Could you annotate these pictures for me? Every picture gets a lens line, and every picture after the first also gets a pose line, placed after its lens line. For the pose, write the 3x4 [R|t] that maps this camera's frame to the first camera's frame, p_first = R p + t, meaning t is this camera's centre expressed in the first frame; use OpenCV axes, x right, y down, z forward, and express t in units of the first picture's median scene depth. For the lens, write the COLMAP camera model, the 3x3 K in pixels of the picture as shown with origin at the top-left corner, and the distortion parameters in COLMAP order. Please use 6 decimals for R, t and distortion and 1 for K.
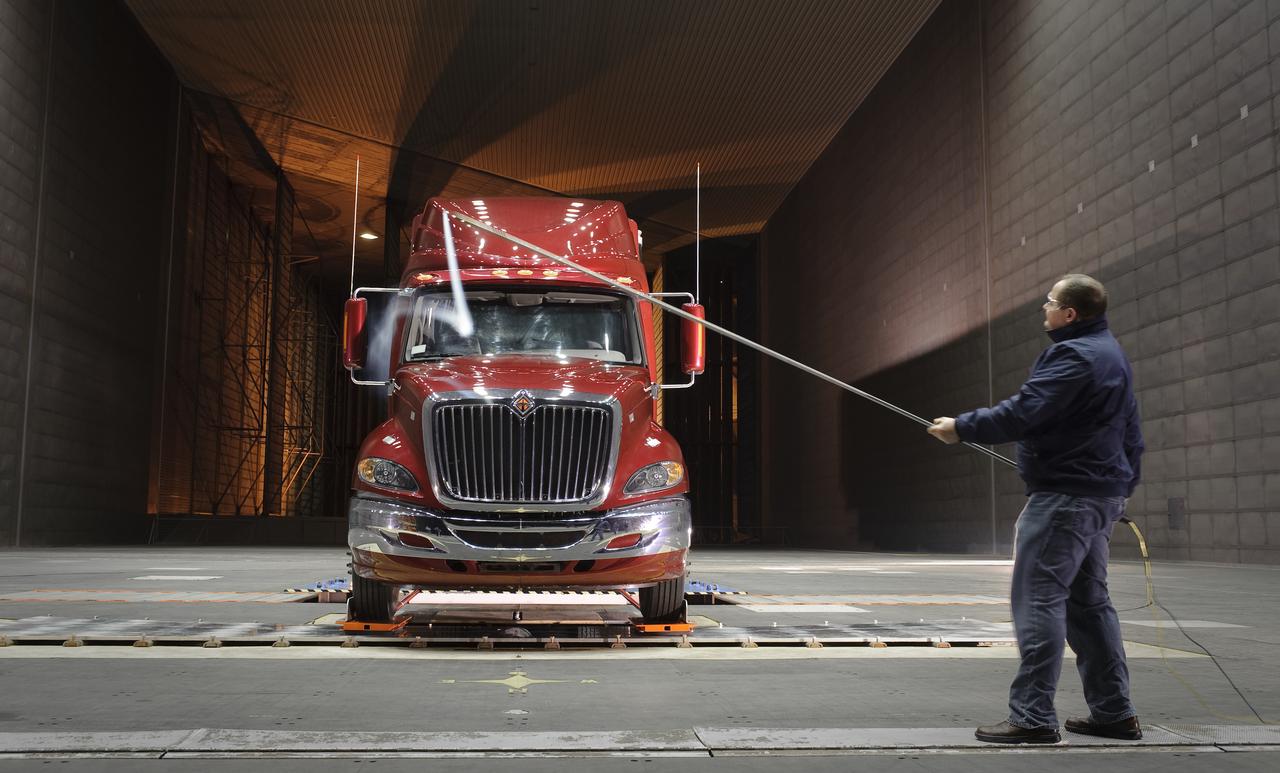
lens RADIAL K [[1263.7, 0, 641.8], [0, 1263.7, 354.6], [0, 0, 1]] dist [-0.021575, 0.000000]
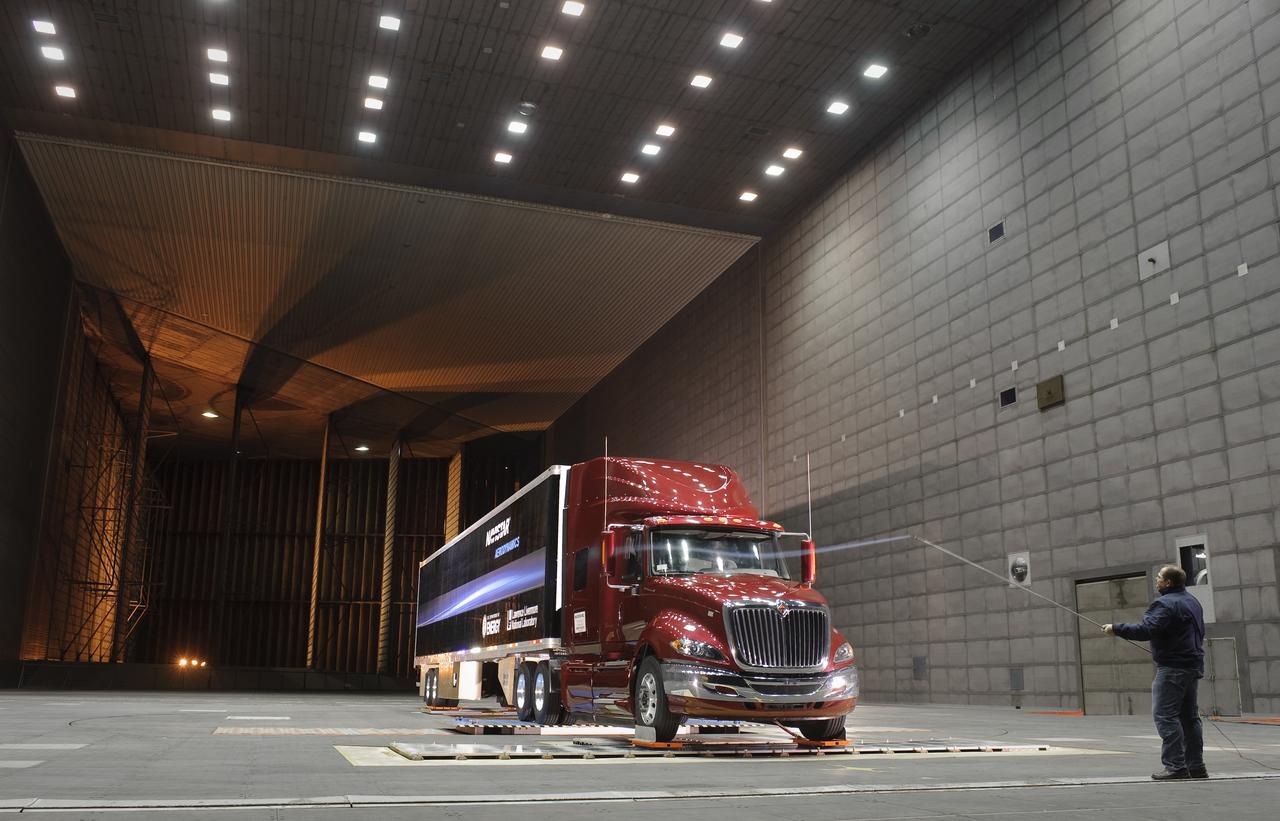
lens RADIAL K [[1094.8, 0, 641.6], [0, 1094.8, 407.7], [0, 0, 1]] dist [-0.065533, 0.022904]
pose [[0.971534, 0.058598, 0.229540, -0.126766], [-0.034011, 0.993389, -0.109645, -0.012425], [-0.234447, 0.098717, 0.967104, -0.080278]]
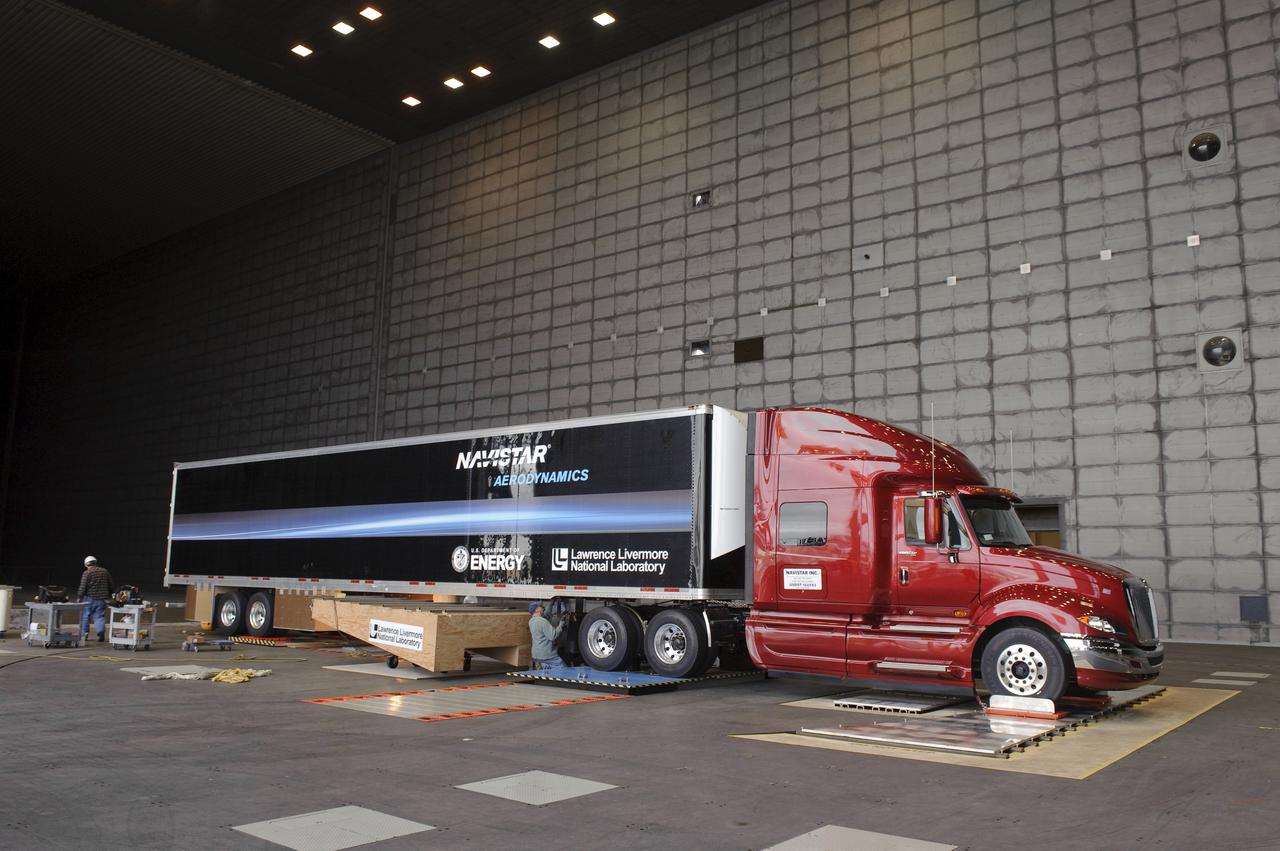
lens RADIAL K [[997.2, 0, 639.6], [0, 997.2, 430.8], [0, 0, 1]] dist [-0.064109, 0.004164]
pose [[0.677583, 0.105983, 0.727770, -0.328427], [-0.111379, 0.992936, -0.040900, -0.008178], [-0.726963, -0.053345, 0.684601, 0.105657]]
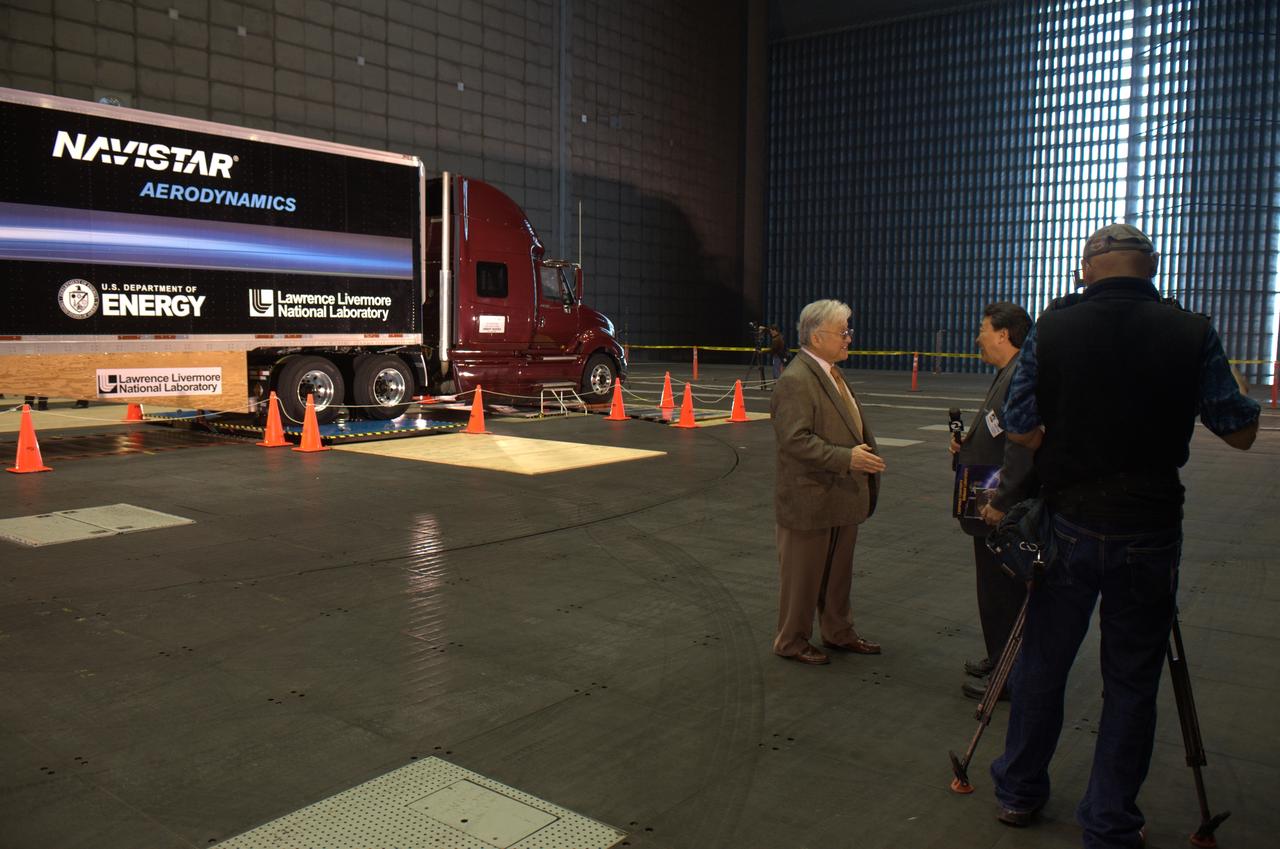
lens RADIAL K [[997.2, 0, 641.6], [0, 997.2, 424.5], [0, 0, 1]] dist [-0.064109, 0.004164]
pose [[-0.745916, -0.083132, 0.660831, -0.365780], [-0.111896, 0.993719, -0.001294, 0.052595], [-0.656573, -0.074910, -0.750534, 0.531355]]
